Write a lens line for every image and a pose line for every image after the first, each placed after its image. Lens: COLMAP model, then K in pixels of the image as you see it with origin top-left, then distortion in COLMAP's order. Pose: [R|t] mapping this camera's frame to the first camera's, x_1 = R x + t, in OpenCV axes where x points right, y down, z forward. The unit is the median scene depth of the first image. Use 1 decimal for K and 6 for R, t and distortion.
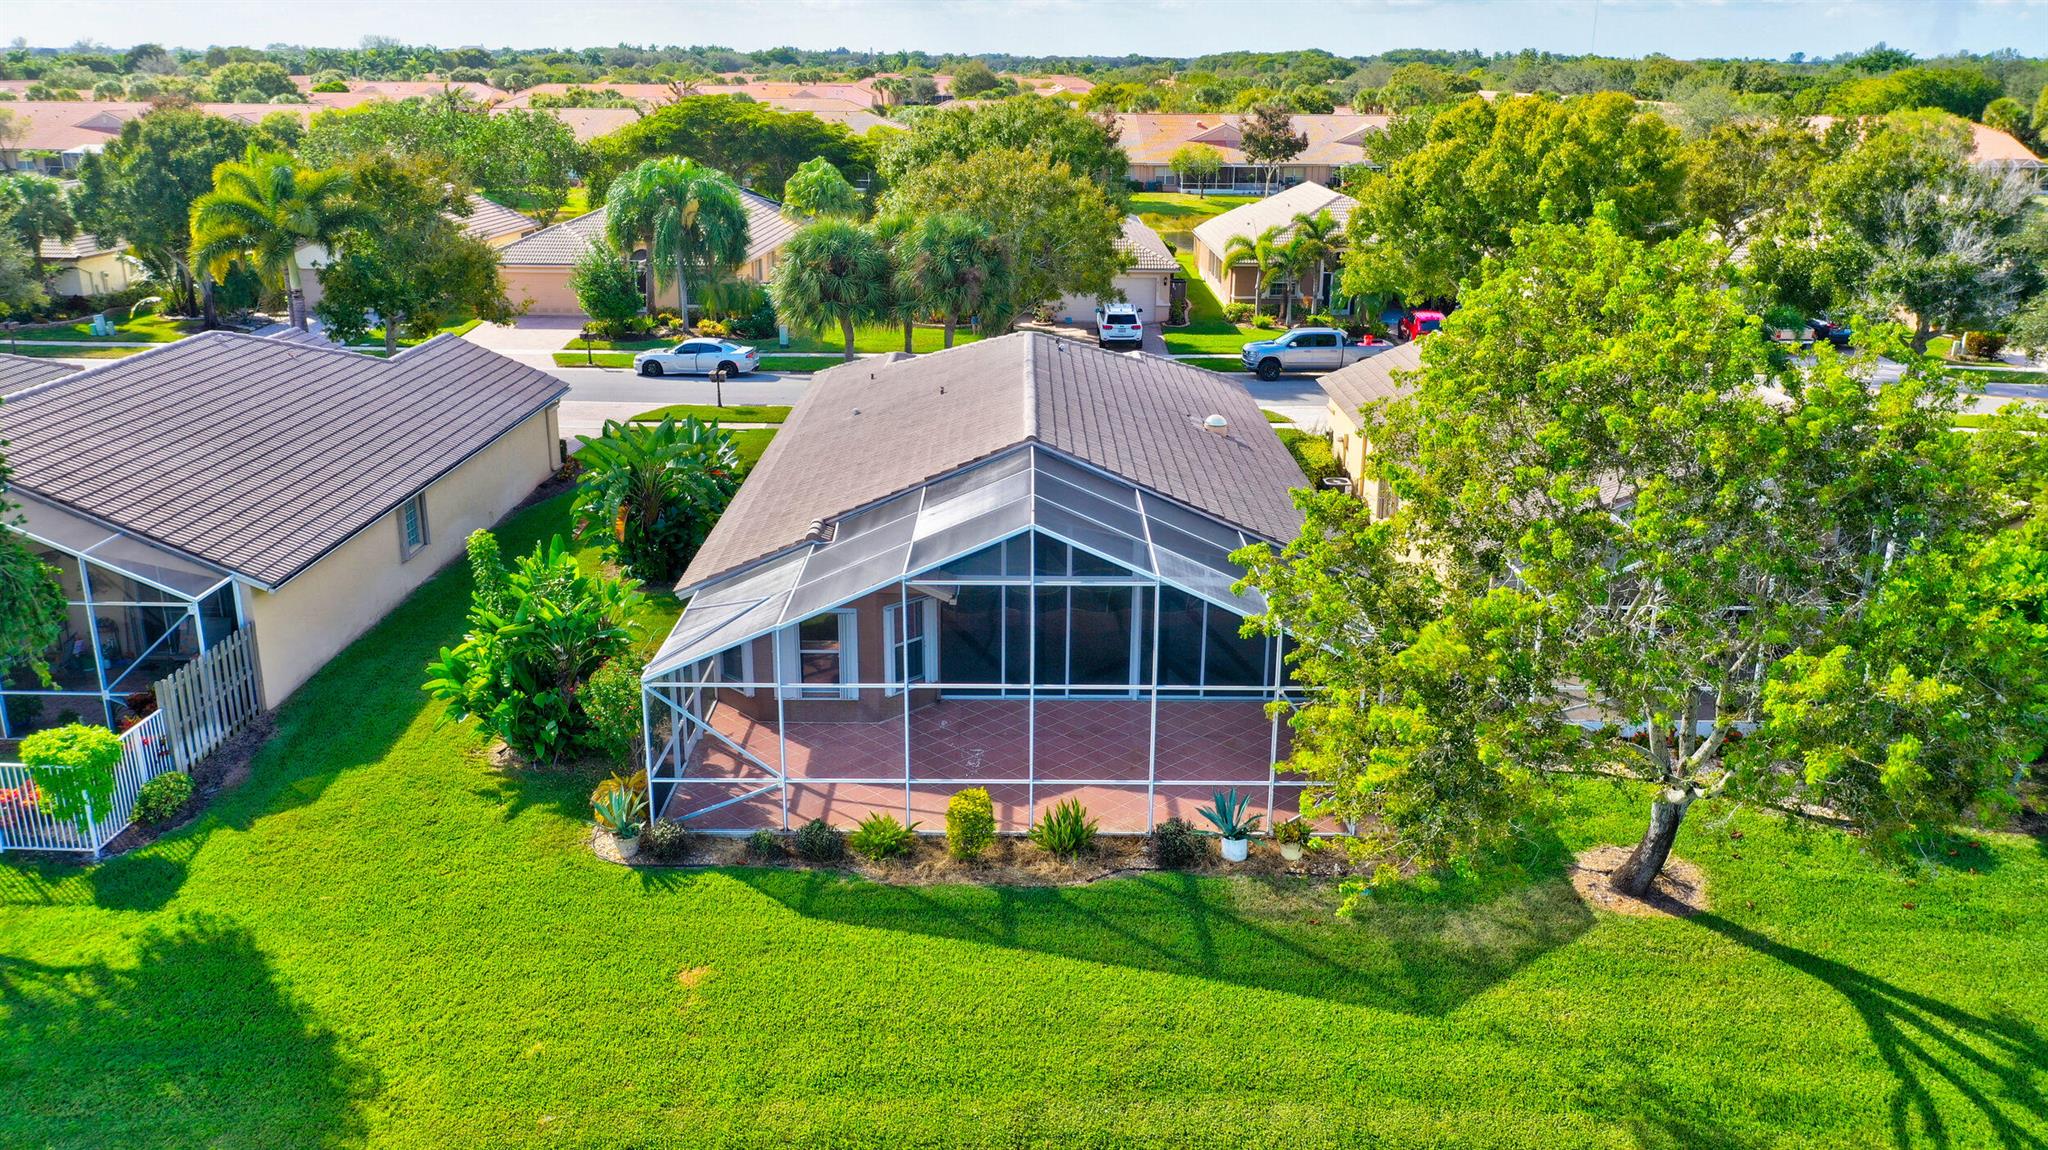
lens RADIAL K [[1614.0, 0, 1022.0], [0, 1614.0, 575.8], [0, 0, 1]] dist [-0.000478, -0.001833]
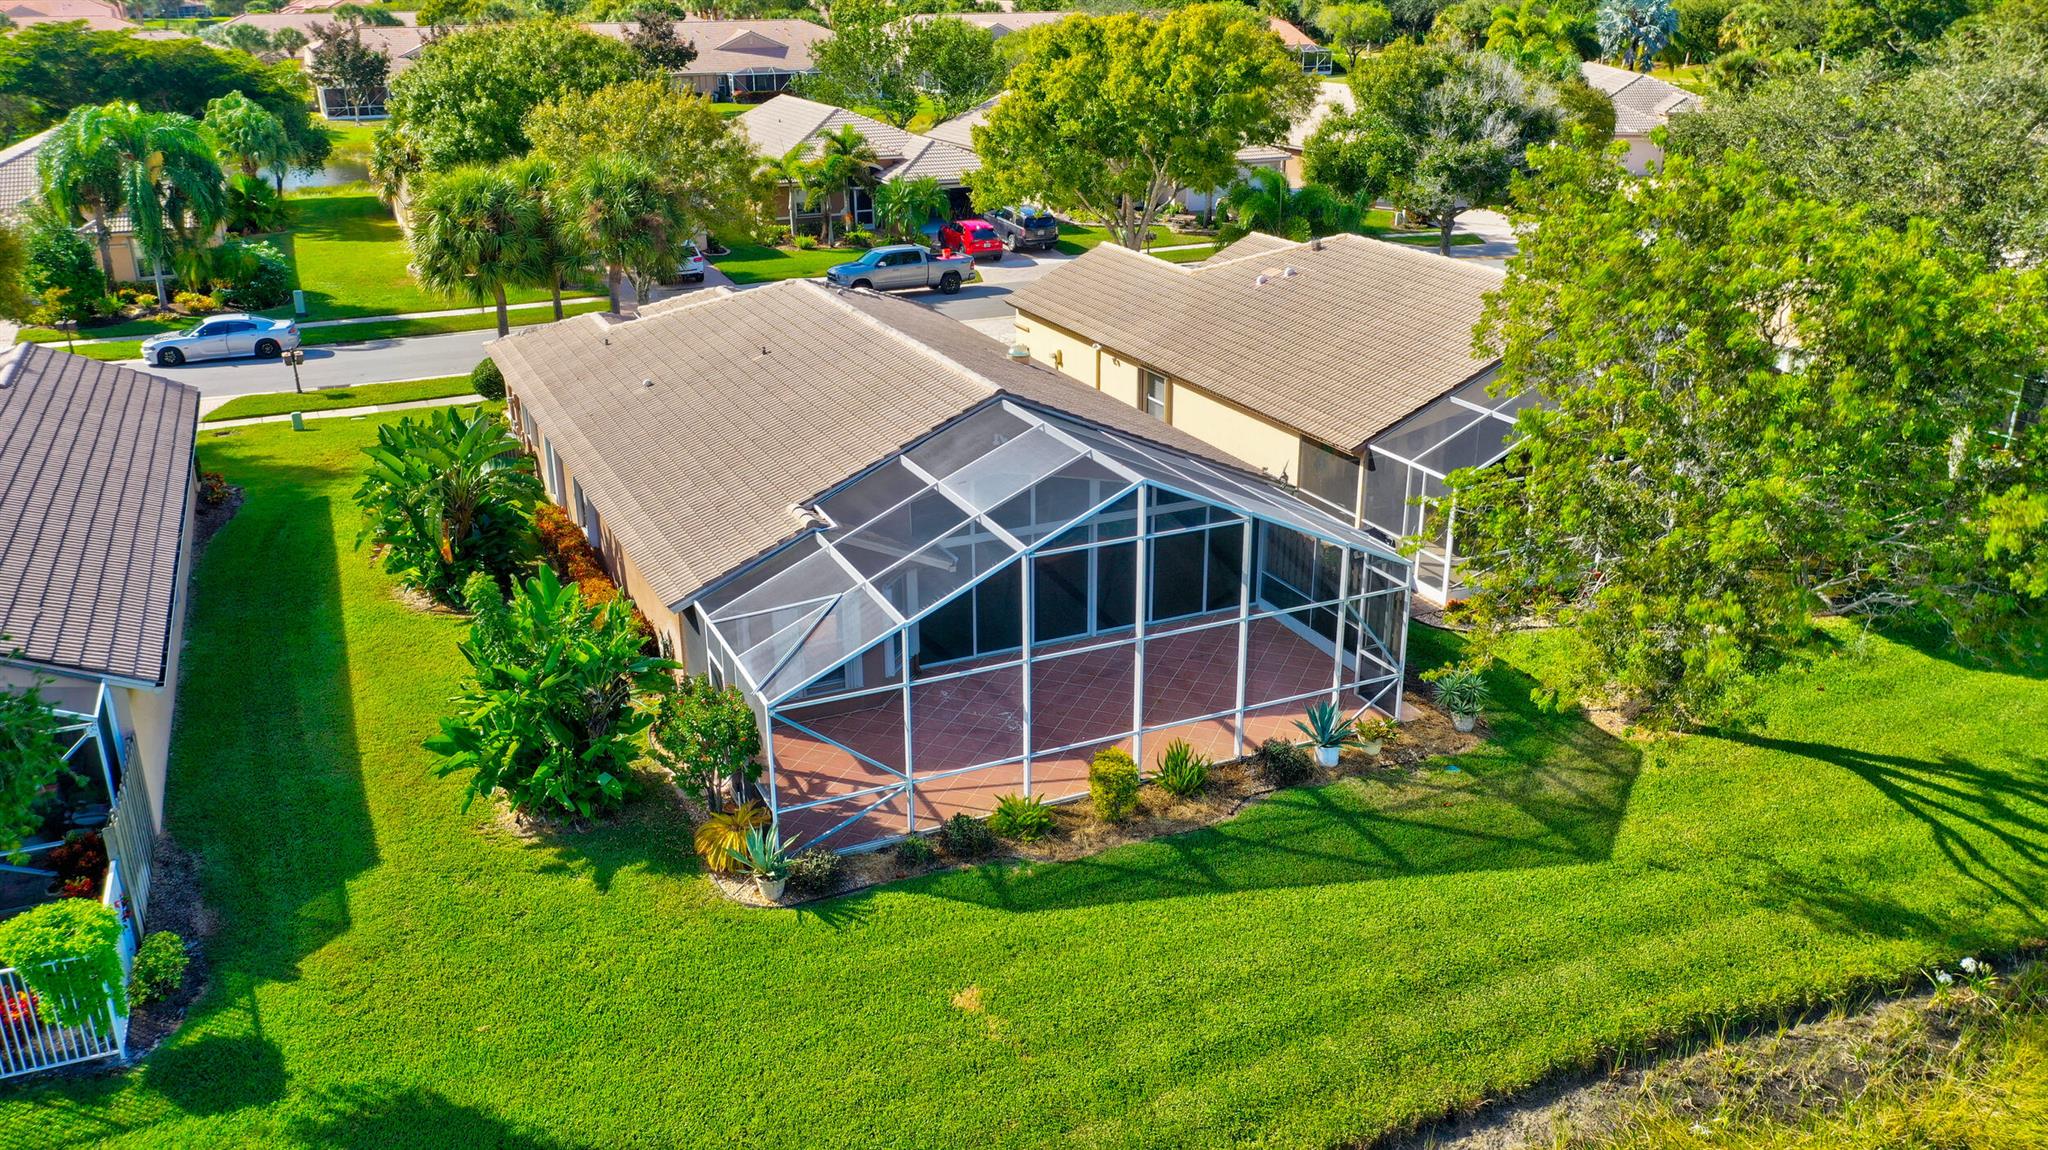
lens RADIAL K [[1614.0, 0, 1022.0], [0, 1614.0, 575.8], [0, 0, 1]] dist [-0.000478, -0.001833]
pose [[0.906965, -0.160276, 0.389519, -0.285680], [0.137768, 0.986789, 0.085254, -0.042377], [-0.398037, -0.023659, 0.917064, 0.068380]]
